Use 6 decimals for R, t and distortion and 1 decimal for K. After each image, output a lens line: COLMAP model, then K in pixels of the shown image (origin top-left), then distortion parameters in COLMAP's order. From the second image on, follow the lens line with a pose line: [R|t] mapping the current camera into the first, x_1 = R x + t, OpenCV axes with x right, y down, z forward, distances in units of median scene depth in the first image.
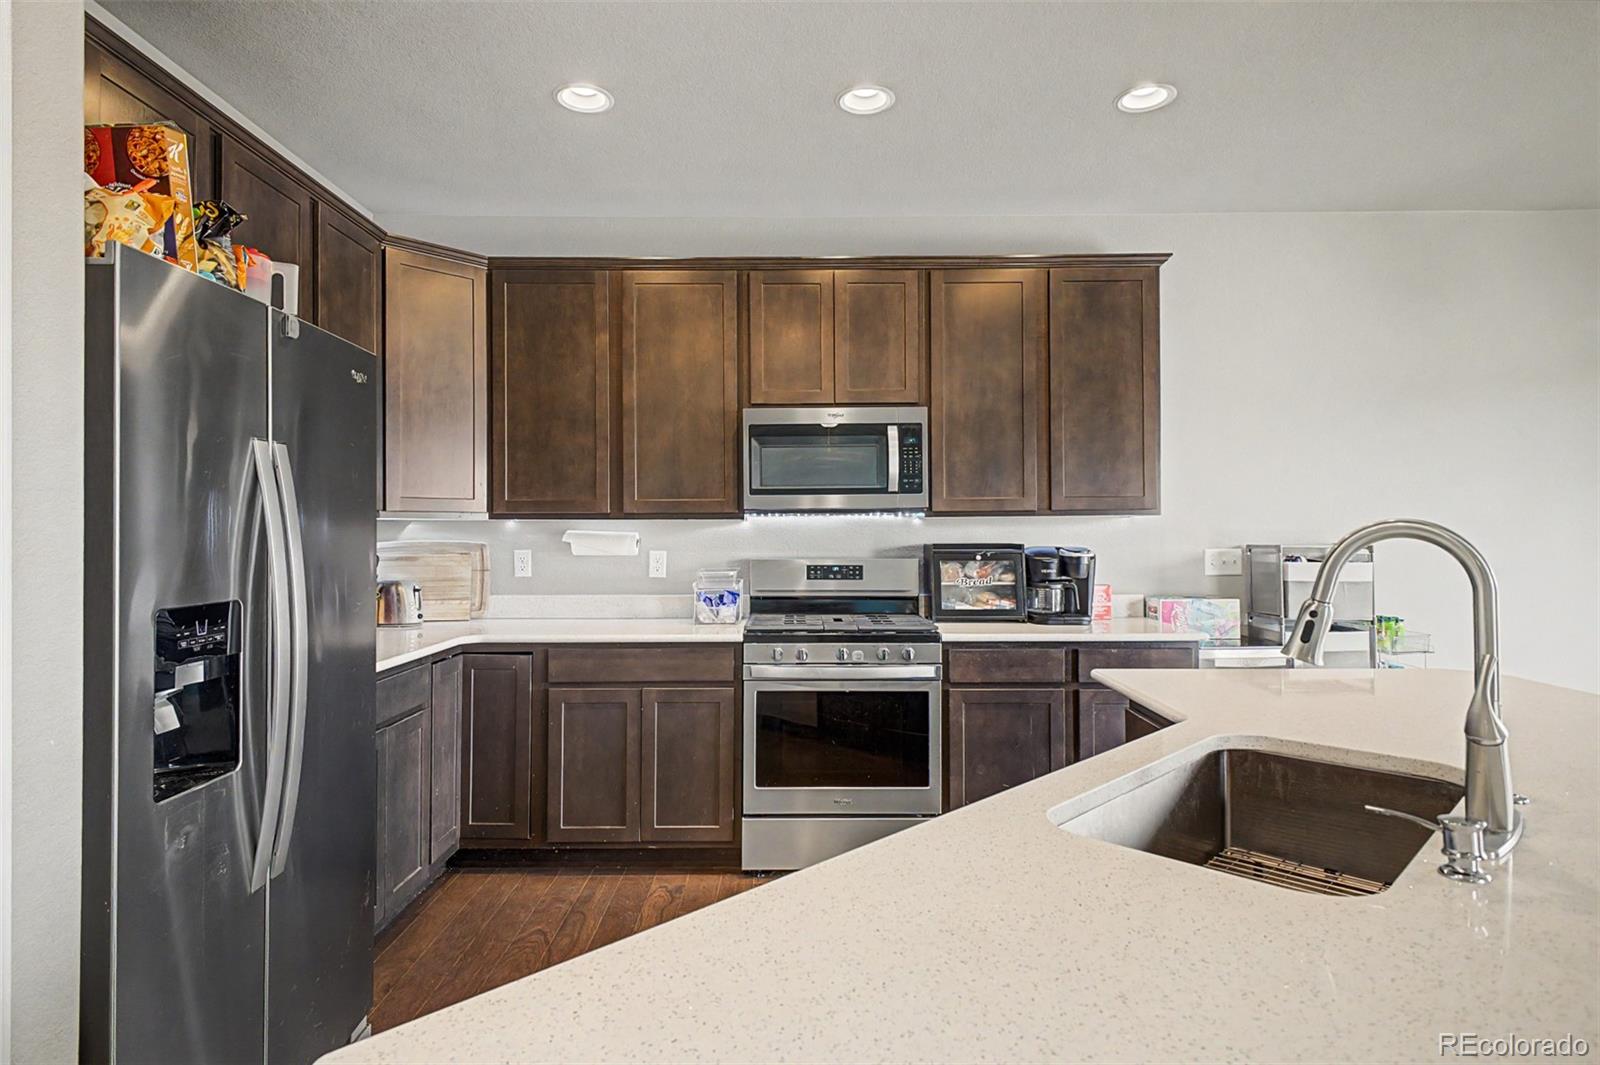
lens RADIAL K [[884.5, 0, 792.9], [0, 884.5, 516.6], [0, 0, 1]] dist [0.000490, -0.000034]
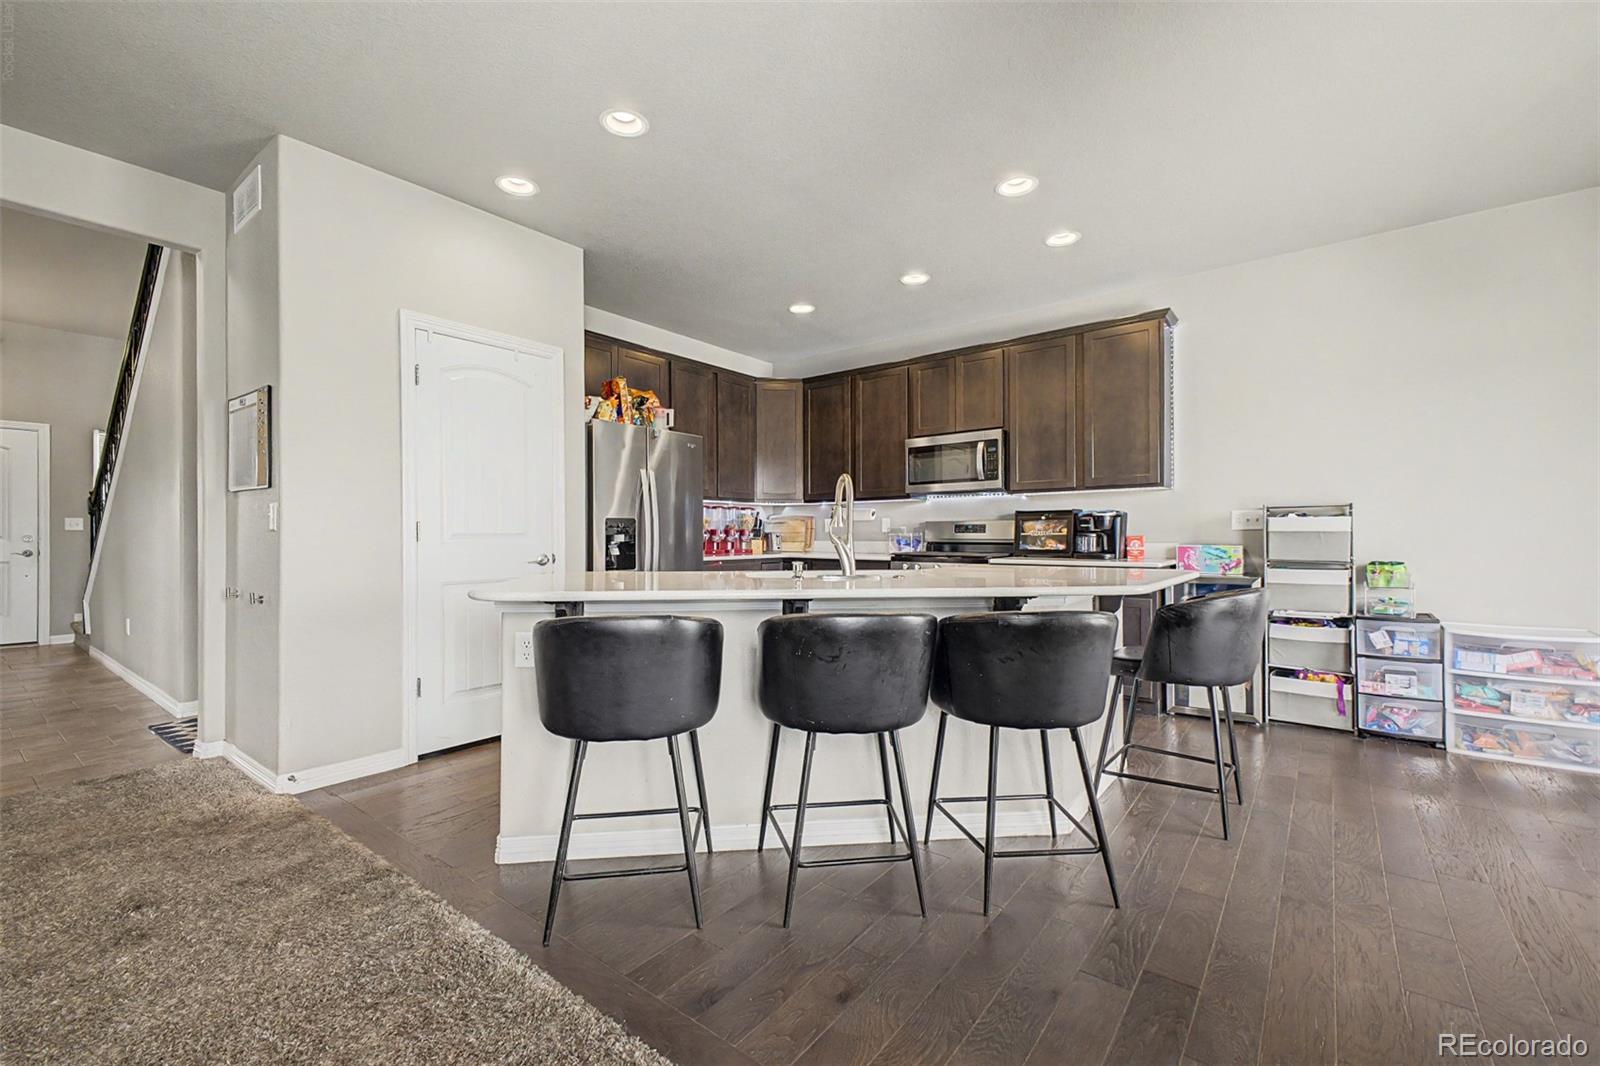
lens RADIAL K [[661.8, 0, 800.0], [0, 661.8, 533.0], [0, 0, 1]] dist [-0.000845, -0.000253]
pose [[0.781116, -0.001300, -0.624384, 0.631058], [0.007244, 0.999949, 0.006980, 0.063650], [0.624343, -0.009975, 0.781086, -0.238128]]
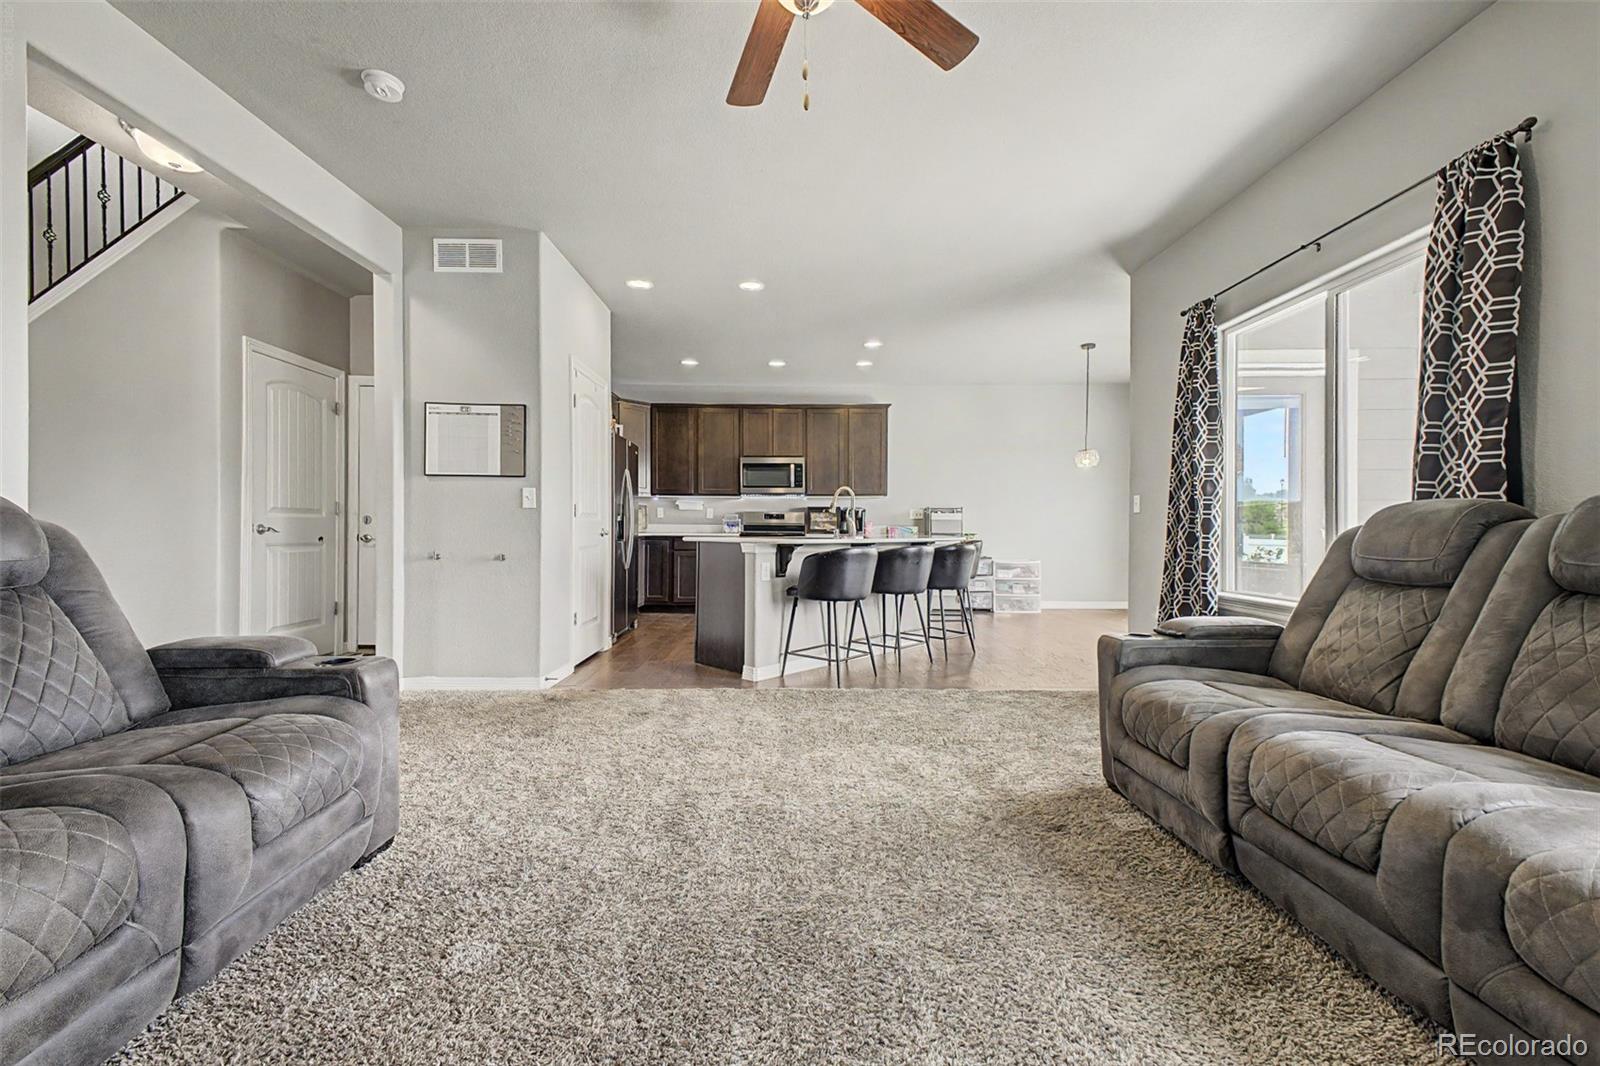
lens RADIAL K [[637.4, 0, 800.0], [0, 637.4, 533.0], [0, 0, 1]] dist [0.026336, -0.000228]
pose [[0.999958, 0.007292, 0.005530, 0.123932], [-0.007386, 0.999826, 0.017117, 0.083843], [-0.005405, -0.017157, 0.999838, -1.044934]]
